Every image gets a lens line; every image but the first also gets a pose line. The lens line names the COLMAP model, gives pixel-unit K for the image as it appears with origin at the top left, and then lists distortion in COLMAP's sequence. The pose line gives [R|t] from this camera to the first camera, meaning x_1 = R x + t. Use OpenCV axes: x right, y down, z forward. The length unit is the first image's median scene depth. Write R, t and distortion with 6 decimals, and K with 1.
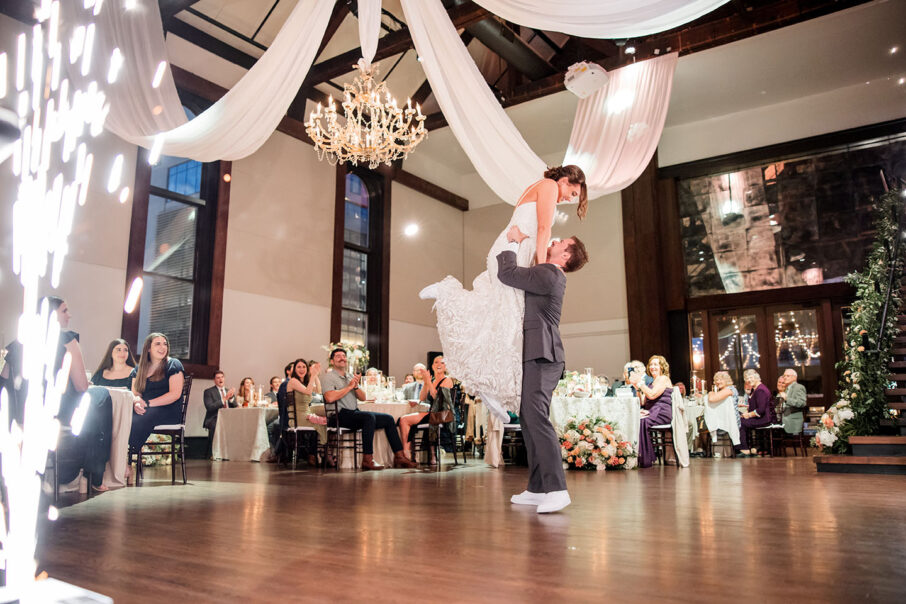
lens RADIAL K [[704.4, 0, 453.0], [0, 704.4, 302.0], [0, 0, 1]] dist [-0.004154, 0.000213]
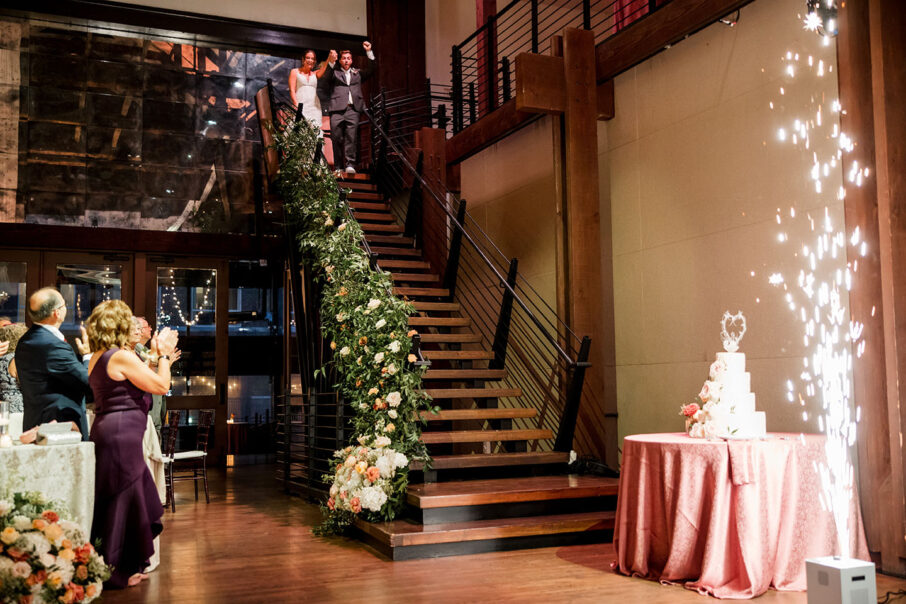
lens RADIAL K [[967.4, 0, 453.0], [0, 967.4, 302.0], [0, 0, 1]] dist [-0.013030, 0.013219]
pose [[0.534886, 0.074964, 0.841592, -0.160662], [-0.132902, 0.991122, -0.003815, 0.011966], [-0.834406, -0.109809, 0.540100, 0.459727]]
